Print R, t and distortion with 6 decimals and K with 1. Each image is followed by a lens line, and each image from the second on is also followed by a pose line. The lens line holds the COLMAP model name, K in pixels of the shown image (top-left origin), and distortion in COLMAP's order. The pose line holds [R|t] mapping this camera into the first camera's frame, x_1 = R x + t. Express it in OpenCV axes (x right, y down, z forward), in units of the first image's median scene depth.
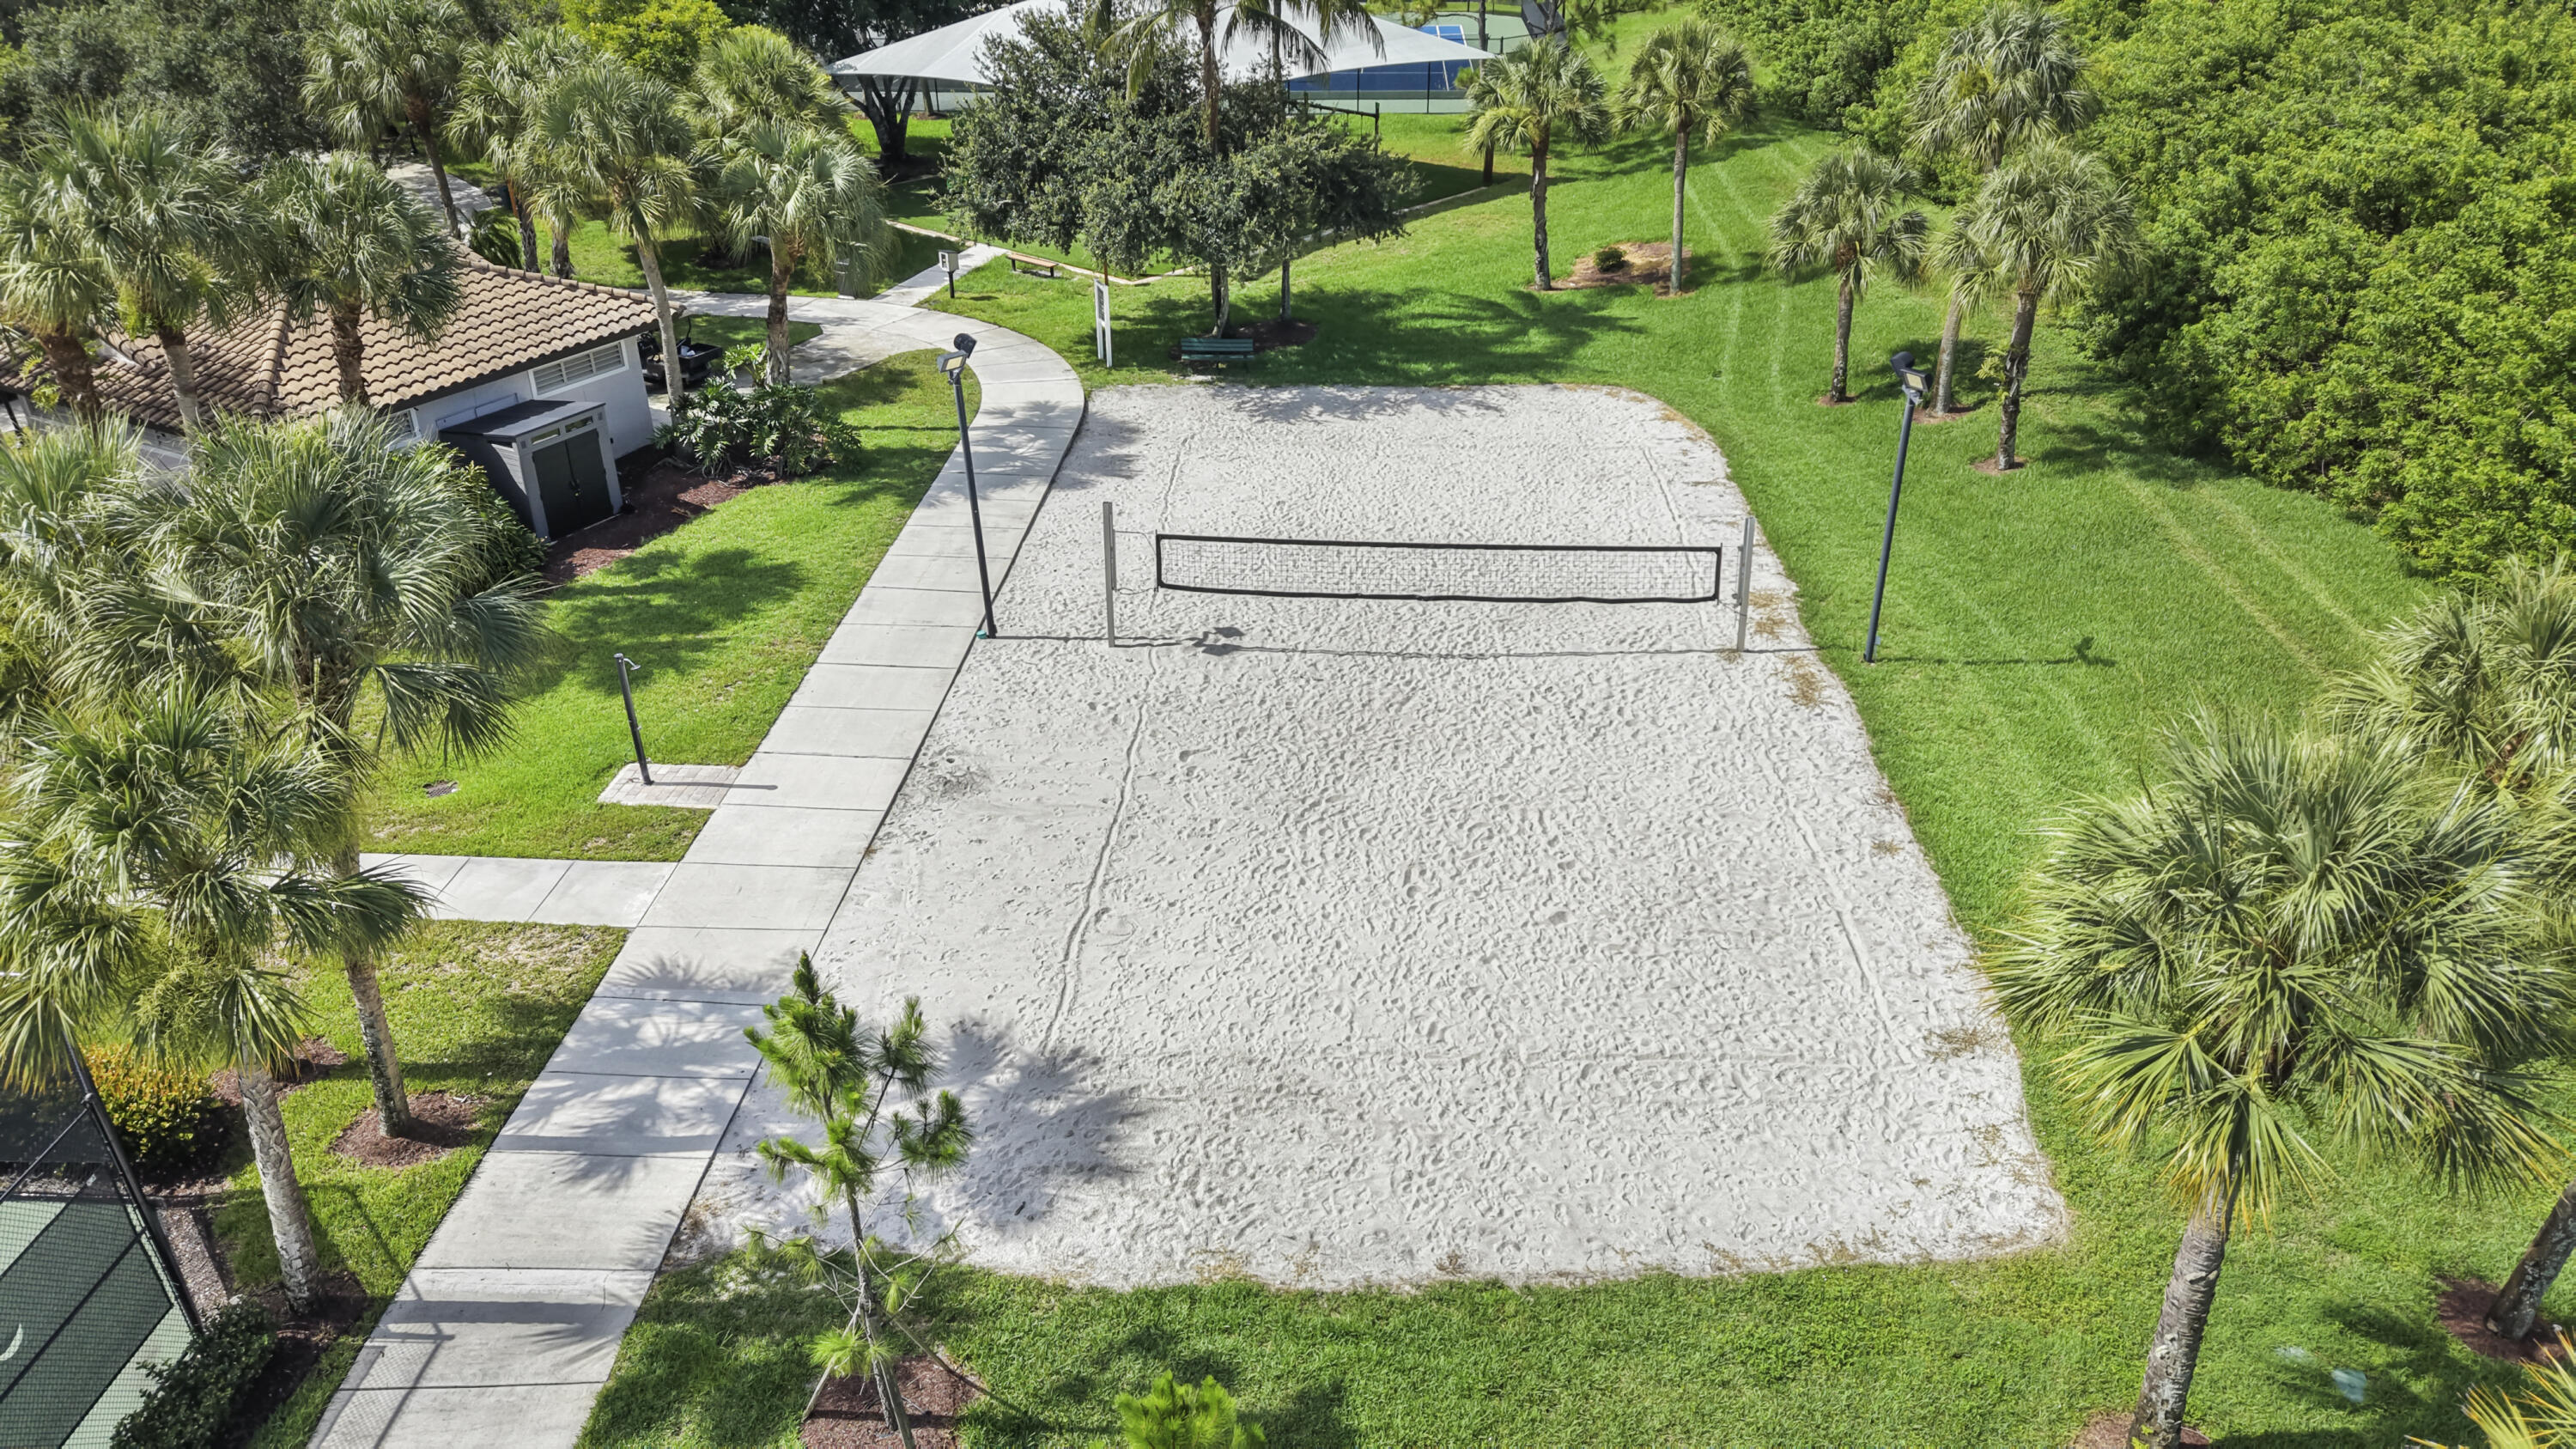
lens RADIAL K [[1751.1, 0, 1293.2], [0, 1751.1, 724.3], [0, 0, 1]] dist [-0.000890, -0.001850]
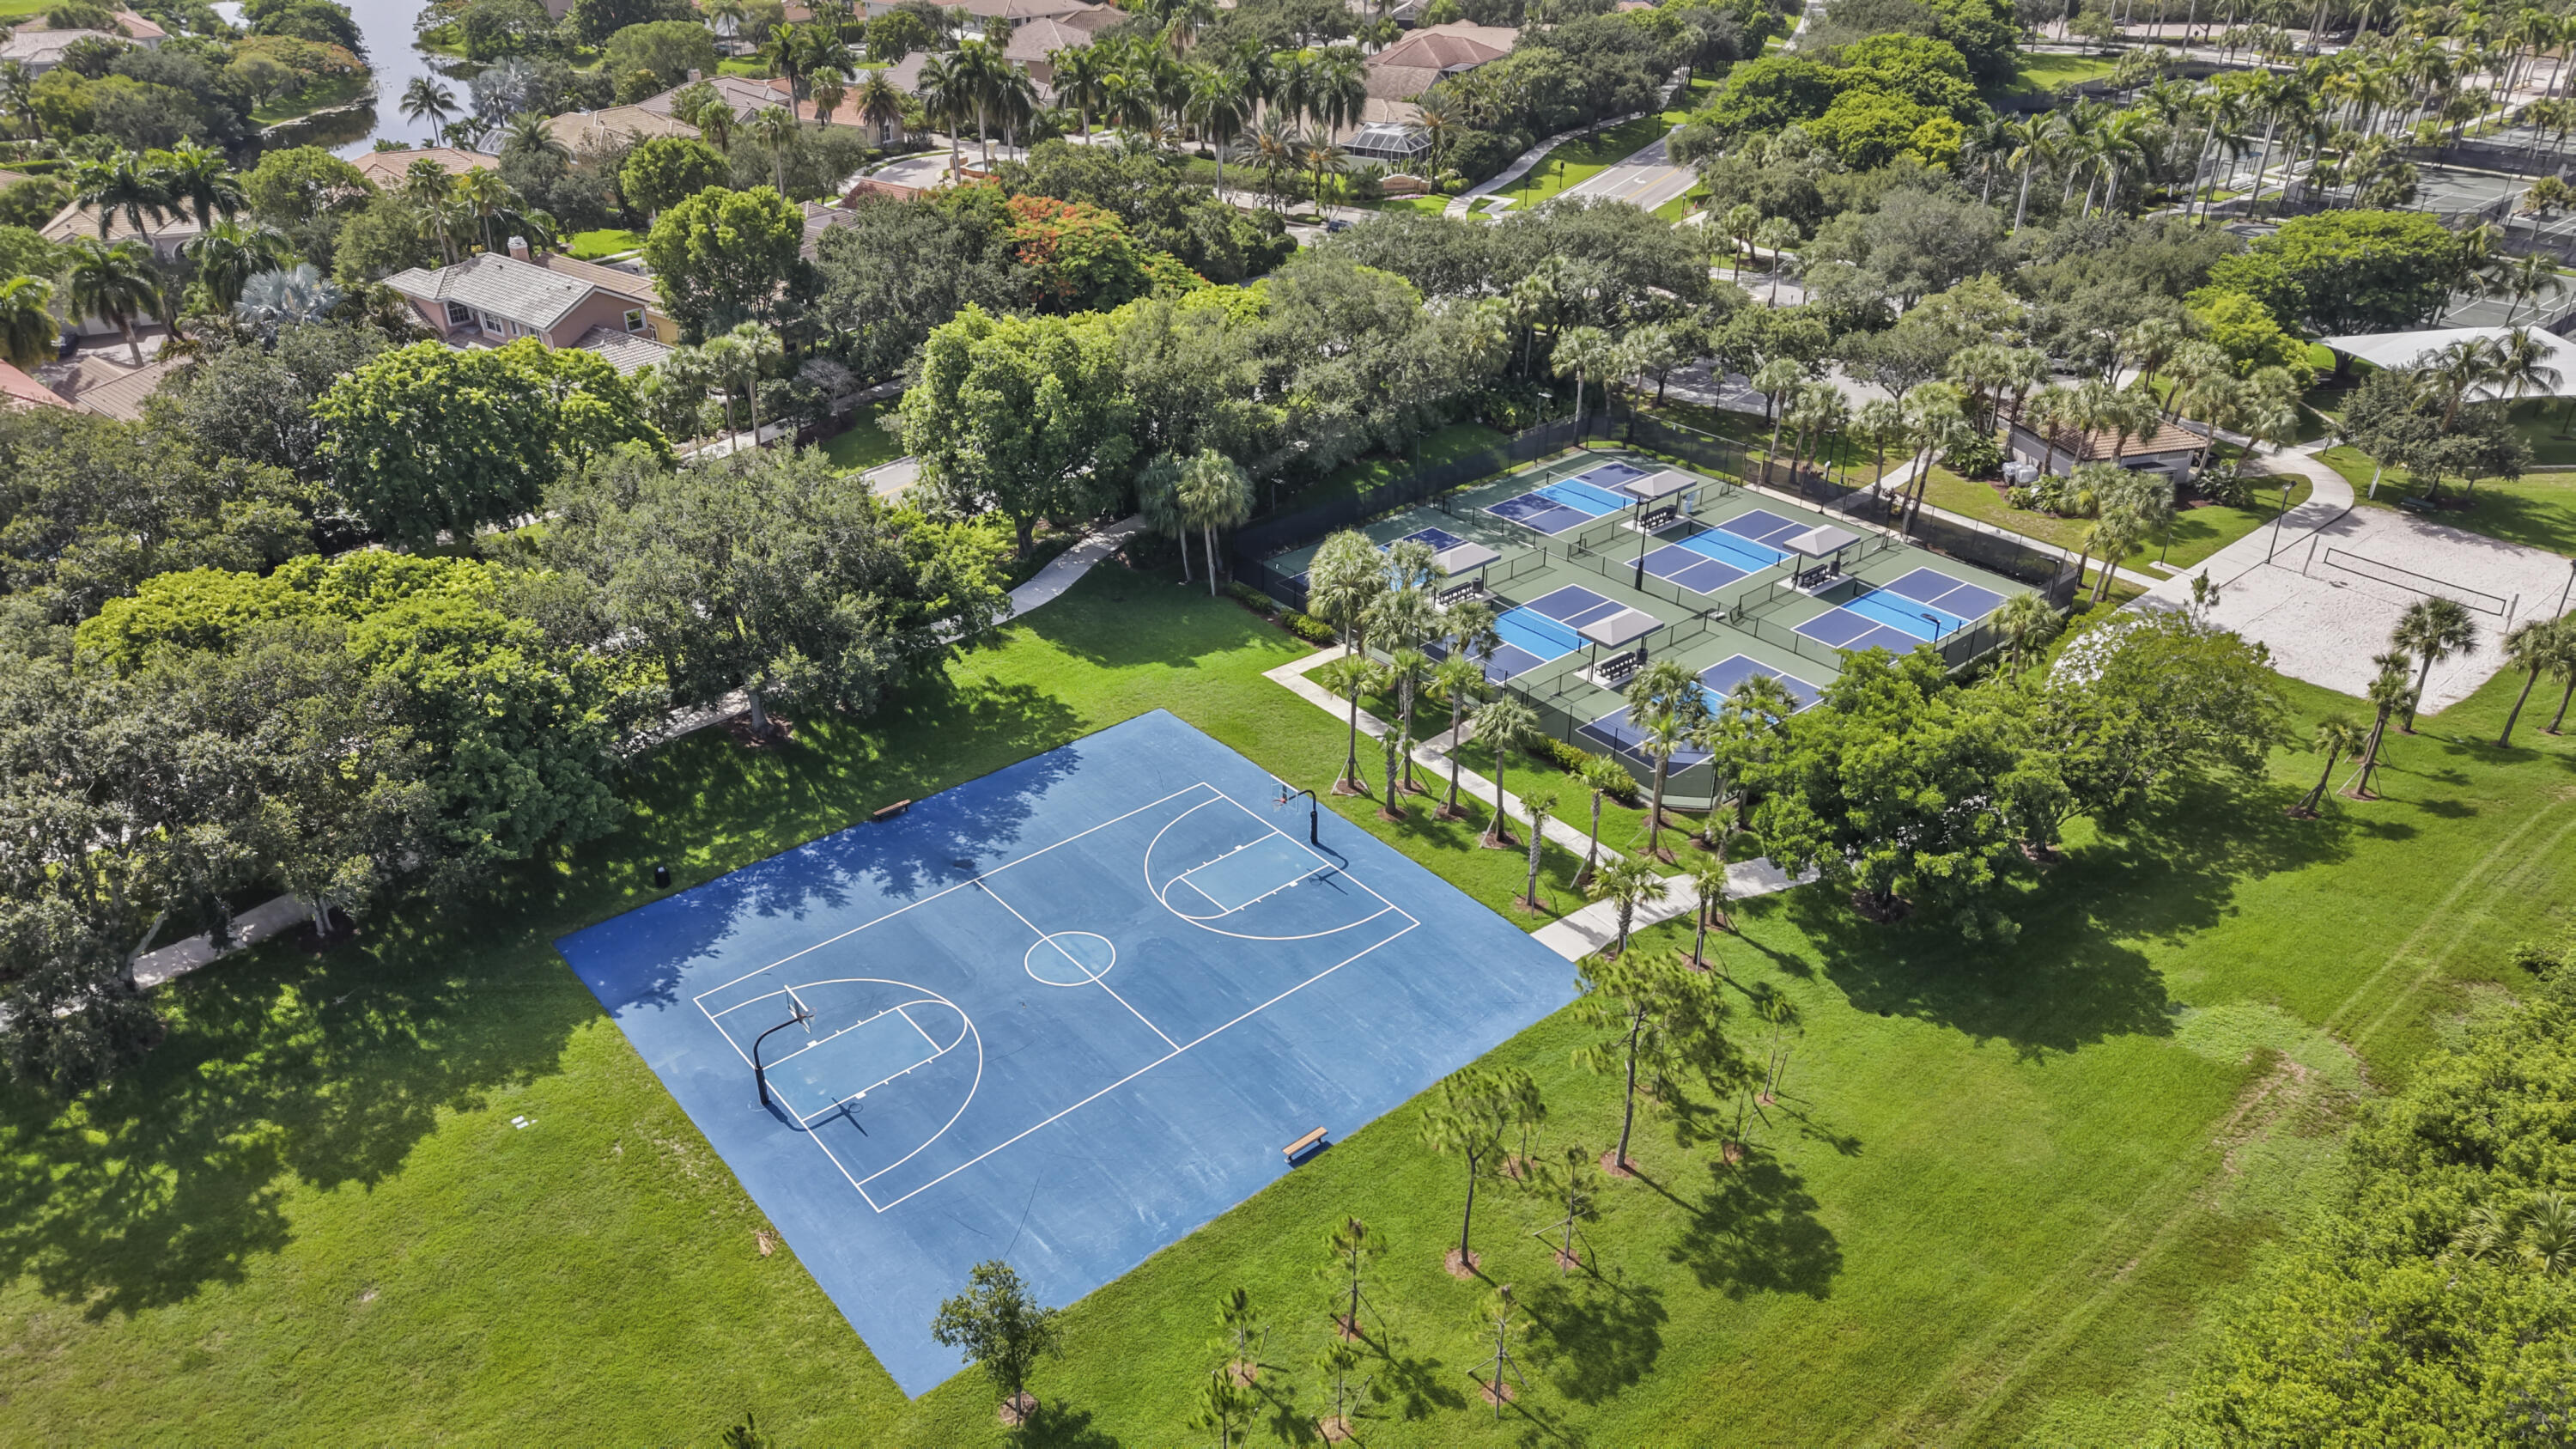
lens RADIAL K [[1751.1, 0, 1290.6], [0, 1751.1, 724.8], [0, 0, 1]] dist [-0.000890, -0.001850]
pose [[0.687465, 0.352915, -0.634699, 0.633545], [-0.344085, 0.927942, 0.143278, 0.325892], [0.639529, 0.119892, 0.759360, -2.219939]]
